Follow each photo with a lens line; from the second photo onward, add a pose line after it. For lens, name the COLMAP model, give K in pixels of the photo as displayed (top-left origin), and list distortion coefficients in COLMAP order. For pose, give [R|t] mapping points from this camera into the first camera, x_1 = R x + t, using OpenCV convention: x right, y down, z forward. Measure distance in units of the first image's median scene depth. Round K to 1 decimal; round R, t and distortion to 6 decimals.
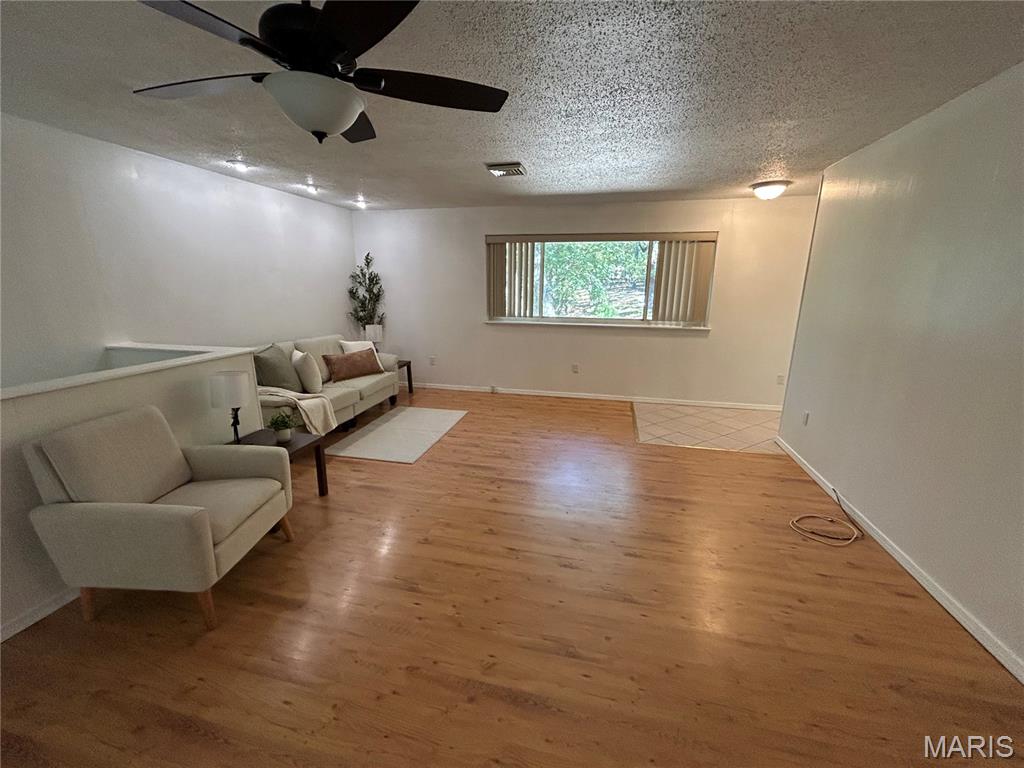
lens RADIAL K [[414.0, 0, 514.2], [0, 414.0, 382.8], [0, 0, 1]] dist [-0.003013, 0.000910]
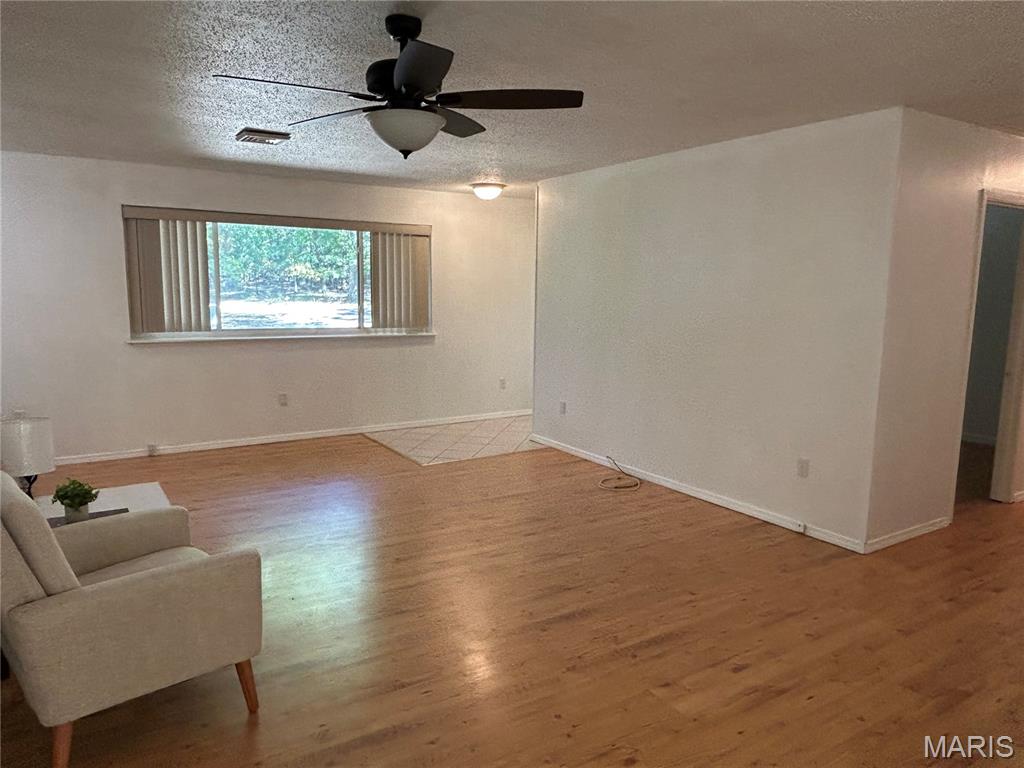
lens RADIAL K [[709.7, 0, 504.6], [0, 709.7, 381.7], [0, 0, 1]] dist [0.010293, -0.000347]
pose [[0.698109, -0.092804, 0.709952, -0.482291], [0.161851, 0.986352, -0.030217, 0.036395], [-0.697458, 0.136001, 0.703602, -0.135881]]
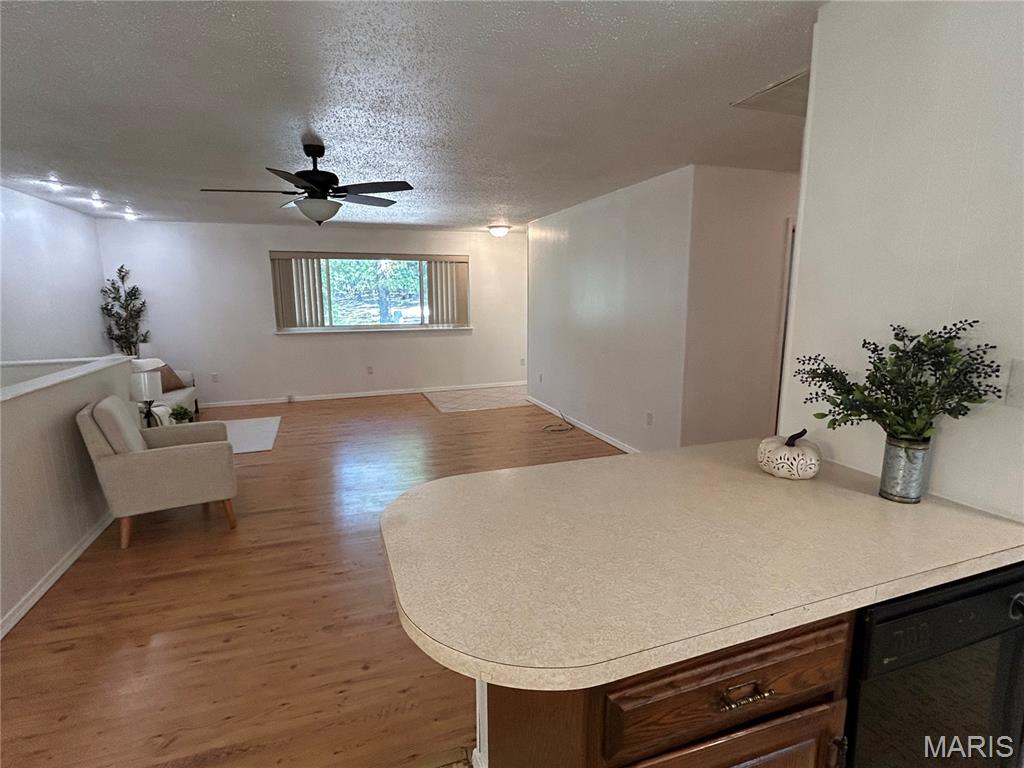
lens RADIAL K [[522.0, 0, 512.9], [0, 522.0, 384.2], [0, 0, 1]] dist [-0.010520, 0.002524]
pose [[0.837379, -0.104679, 0.536506, -0.312291], [0.140253, 0.989780, -0.025789, 0.102708], [-0.528323, 0.096842, 0.843503, -0.426271]]
